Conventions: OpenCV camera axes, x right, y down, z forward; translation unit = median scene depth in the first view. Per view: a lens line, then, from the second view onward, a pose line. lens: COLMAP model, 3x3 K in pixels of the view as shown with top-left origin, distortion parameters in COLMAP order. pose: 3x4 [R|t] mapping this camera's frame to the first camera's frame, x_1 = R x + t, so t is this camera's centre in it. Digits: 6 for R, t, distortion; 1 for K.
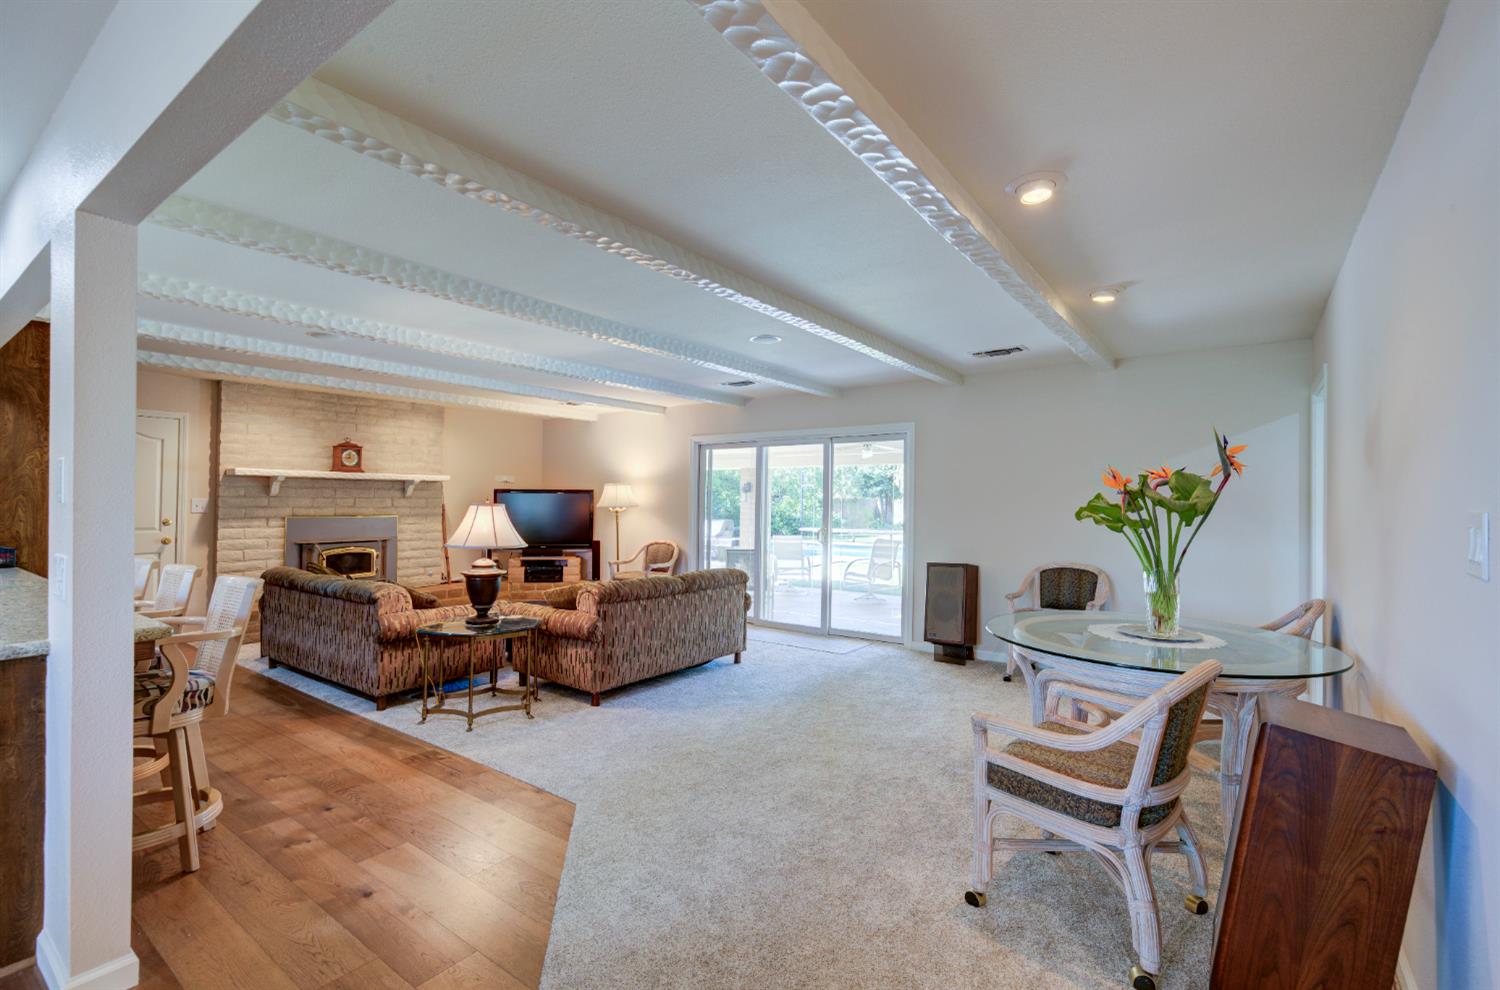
lens RADIAL K [[663.2, 0, 752.0], [0, 663.2, 499.9], [0, 0, 1]] dist [0.003393, -0.000029]
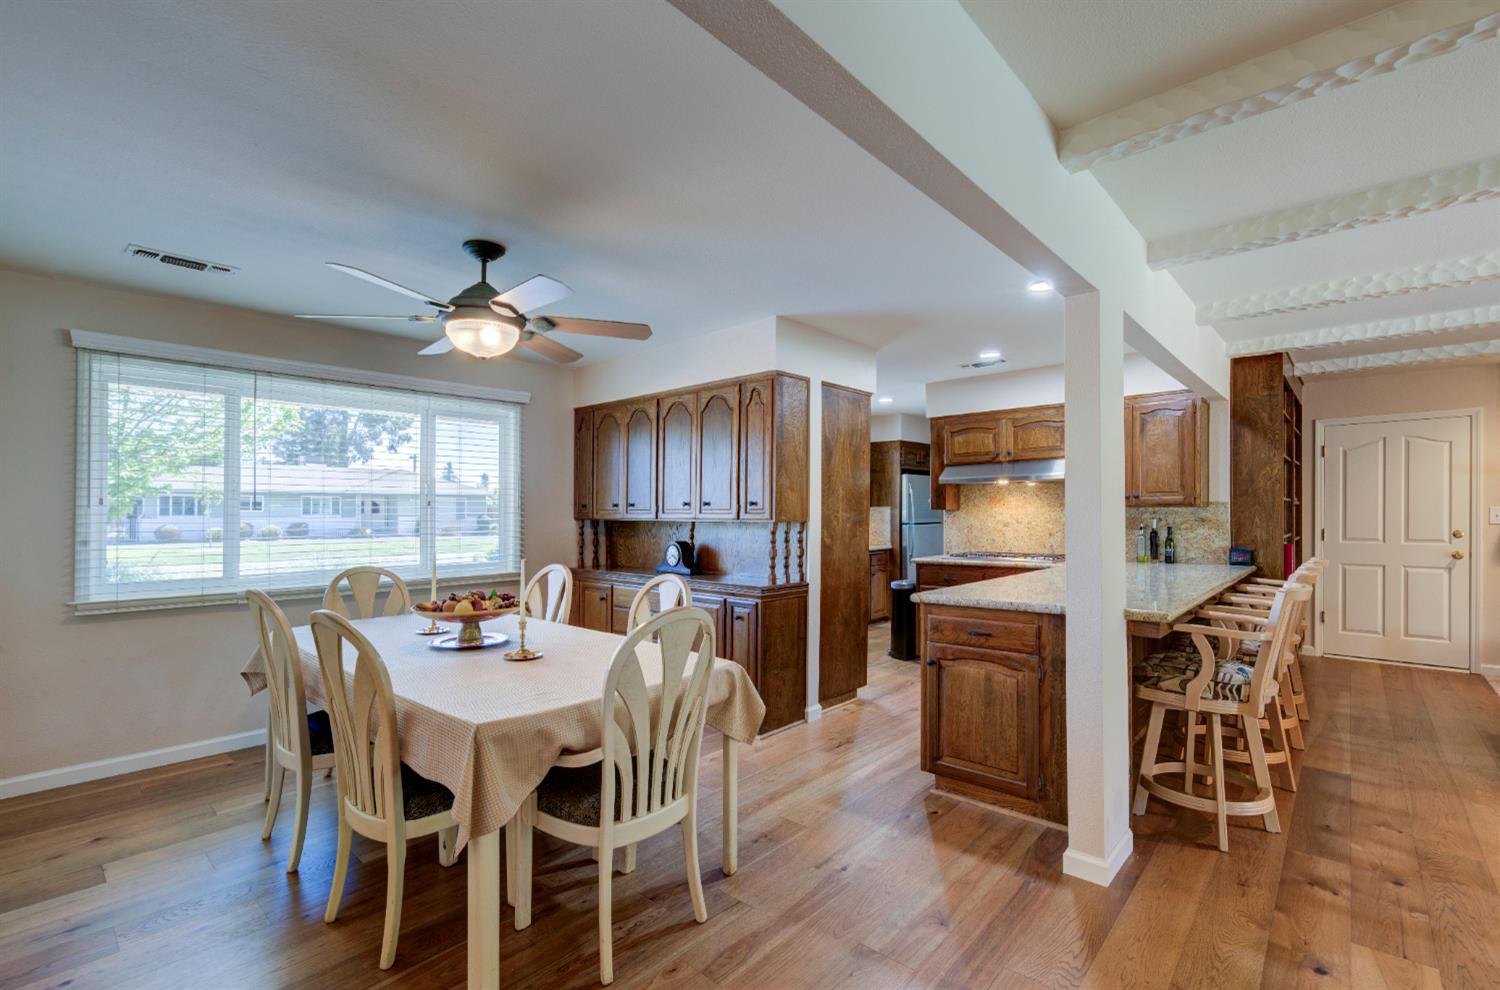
lens RADIAL K [[663.2, 0, 708.3], [0, 663.2, 507.5], [0, 0, 1]] dist [0.003393, -0.000029]
pose [[-0.136965, -0.014401, -0.990471, 0.279690], [0.004140, 0.999877, -0.015111, 0.014806], [0.990567, -0.006171, -0.136888, 0.271382]]
